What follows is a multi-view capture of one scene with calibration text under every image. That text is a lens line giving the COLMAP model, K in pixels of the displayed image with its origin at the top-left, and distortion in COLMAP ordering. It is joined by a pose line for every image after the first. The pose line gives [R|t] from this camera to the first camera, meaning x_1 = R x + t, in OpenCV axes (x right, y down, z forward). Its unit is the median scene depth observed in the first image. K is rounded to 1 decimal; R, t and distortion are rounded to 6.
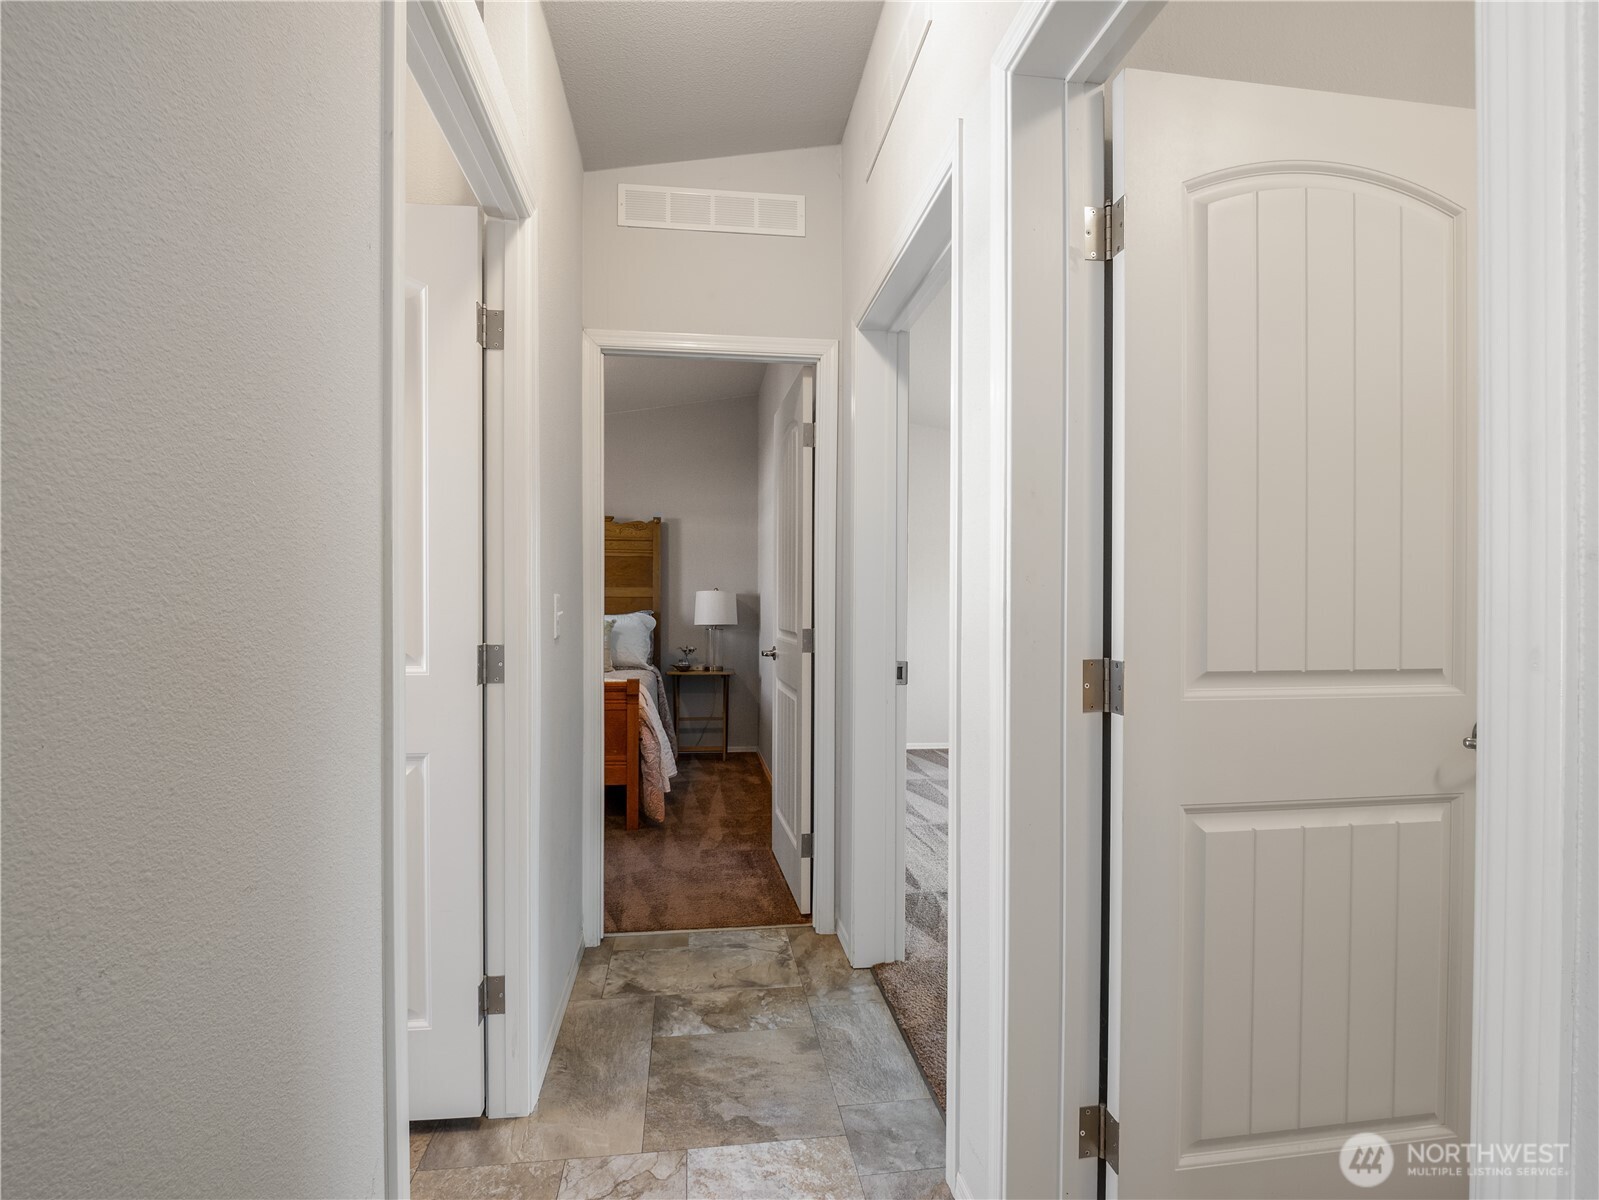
lens RADIAL K [[774.4, 0, 788.8], [0, 774.4, 605.1], [0, 0, 1]] dist [-0.014822, -0.000599]
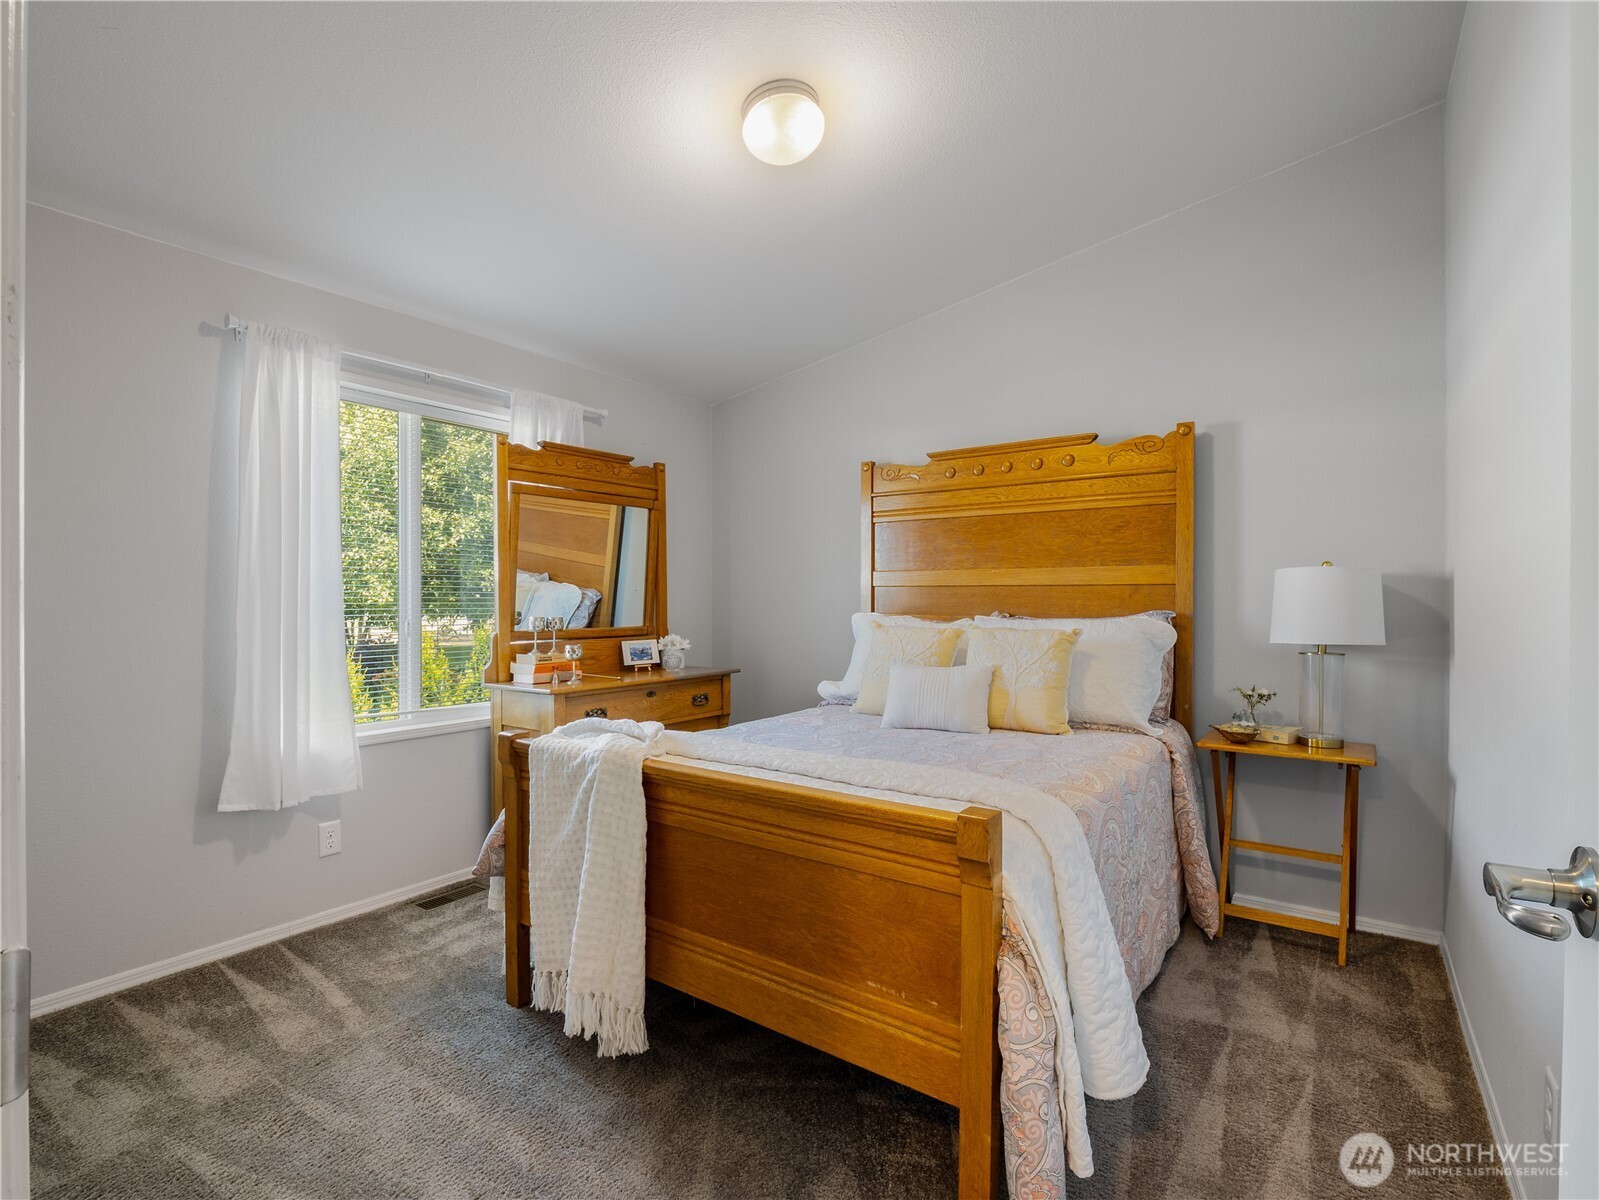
lens RADIAL K [[774.4, 0, 795.8], [0, 774.4, 602.5], [0, 0, 1]] dist [-0.014822, -0.000599]
pose [[0.737925, 0.004336, -0.674869, -0.022251], [-0.004512, 0.999989, 0.001492, 0.001919], [0.674868, 0.001944, 0.737936, 0.502496]]
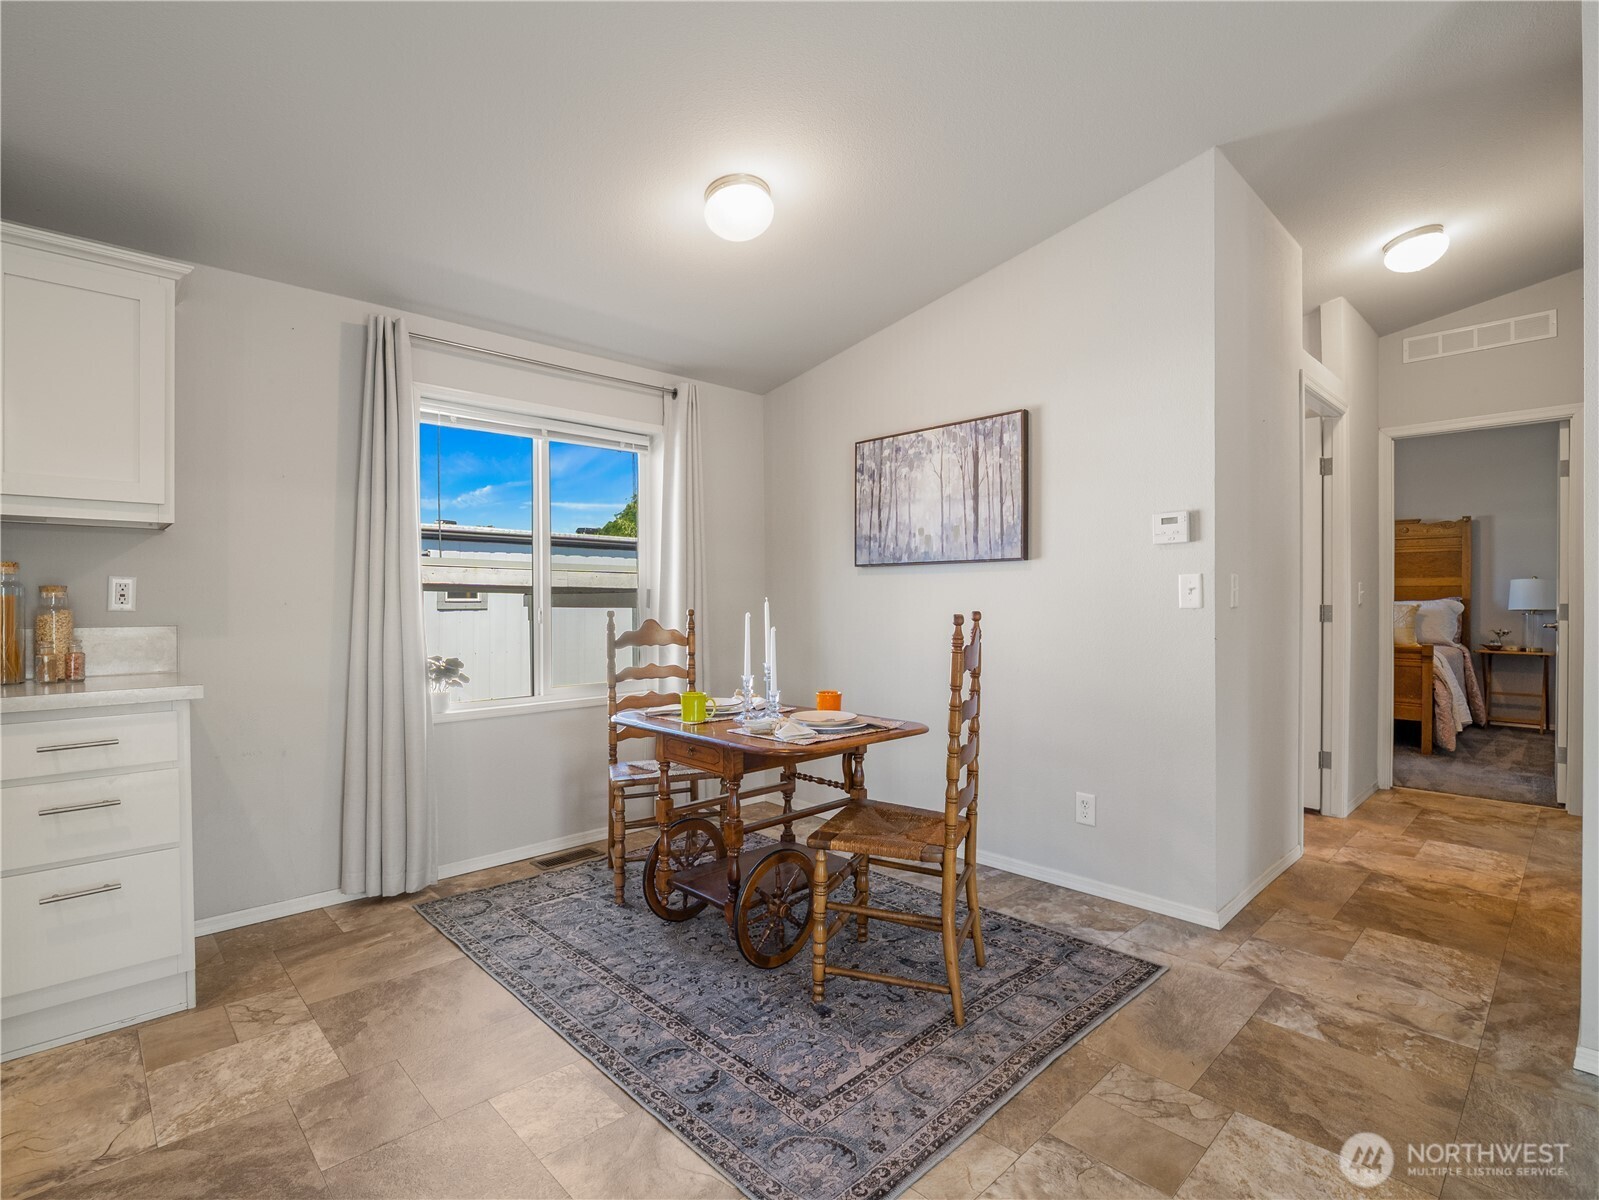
lens RADIAL K [[774.4, 0, 802.6], [0, 774.4, 606.9], [0, 0, 1]] dist [-0.014822, -0.000599]
pose [[0.598941, 0.005809, -0.800772, 0.161522], [0.000922, 0.999968, 0.007944, 0.012055], [0.800793, -0.005496, 0.598916, -0.508191]]
